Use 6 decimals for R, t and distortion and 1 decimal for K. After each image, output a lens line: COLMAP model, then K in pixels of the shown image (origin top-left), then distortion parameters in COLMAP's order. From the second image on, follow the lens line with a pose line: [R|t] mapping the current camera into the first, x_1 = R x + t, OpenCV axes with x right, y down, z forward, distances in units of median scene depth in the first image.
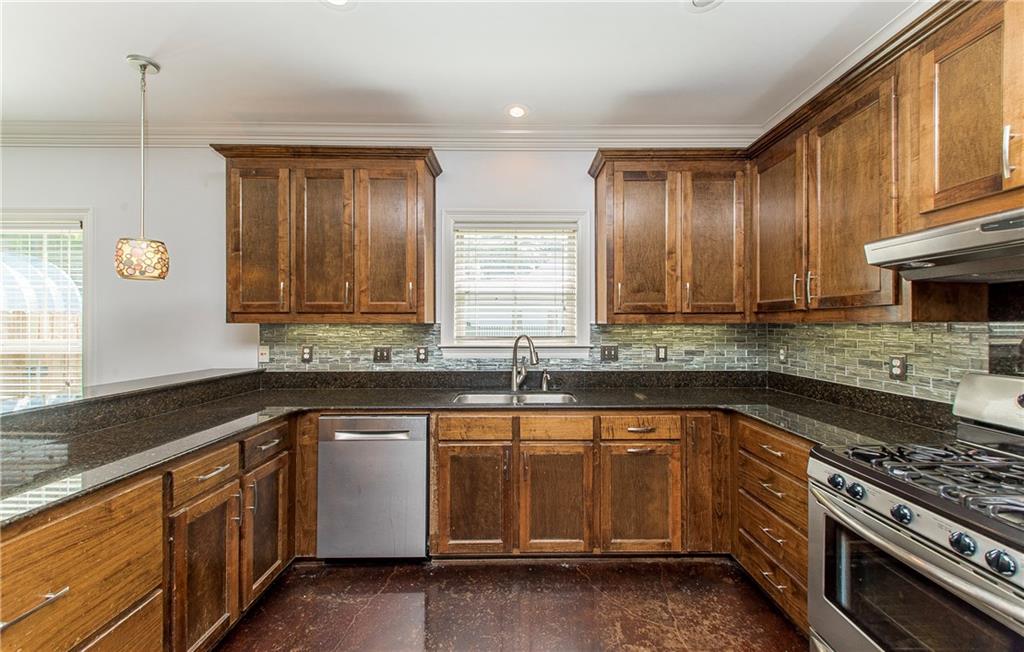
lens RADIAL K [[385.5, 0, 523.9], [0, 385.5, 321.9], [0, 0, 1]] dist [0.000181, -0.000023]
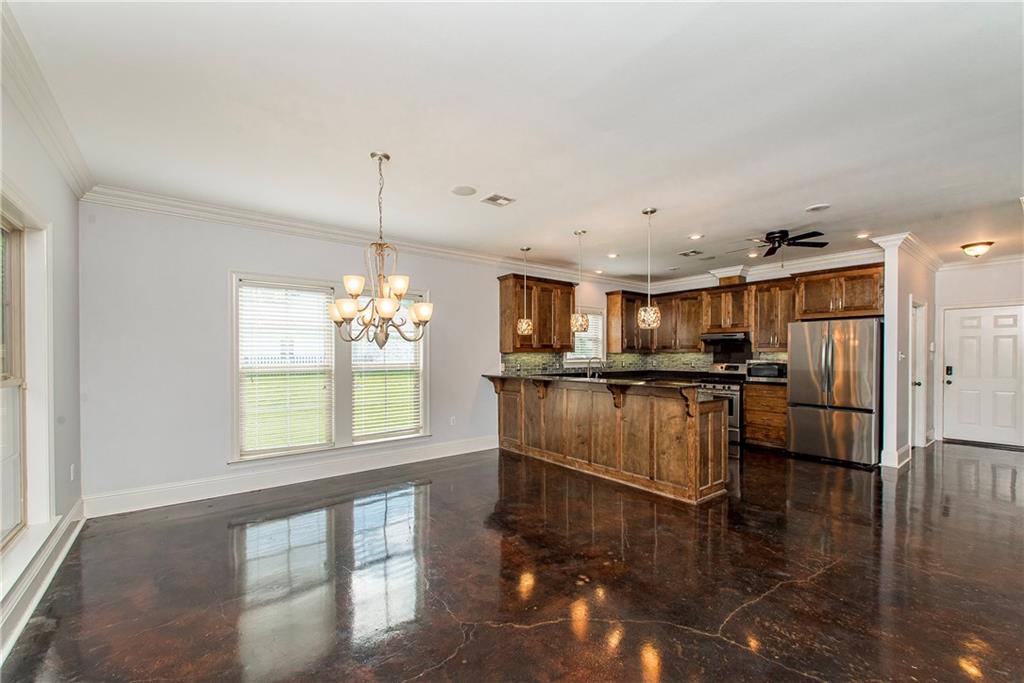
lens RADIAL K [[422.4, 0, 492.1], [0, 422.4, 359.0], [0, 0, 1]] dist [-0.010813, -0.000398]
pose [[0.812877, -0.007844, 0.582382, -2.317196], [0.001969, 0.999941, 0.010720, 0.014659], [-0.582432, -0.007567, 0.812845, -0.925032]]
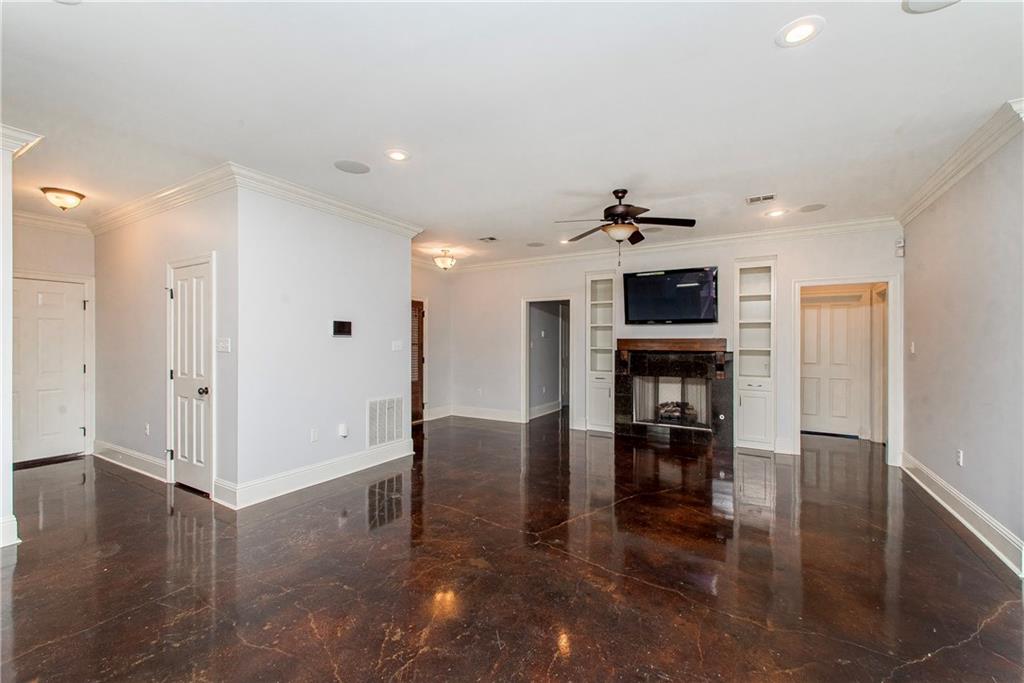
lens RADIAL K [[411.9, 0, 535.2], [0, 411.9, 341.9], [0, 0, 1]] dist [0.001061, 0.000268]
pose [[-0.868296, -0.002598, 0.496040, -1.320773], [-0.001980, 0.999996, 0.001771, 0.010373], [-0.496043, 0.000555, -0.868298, -0.139867]]
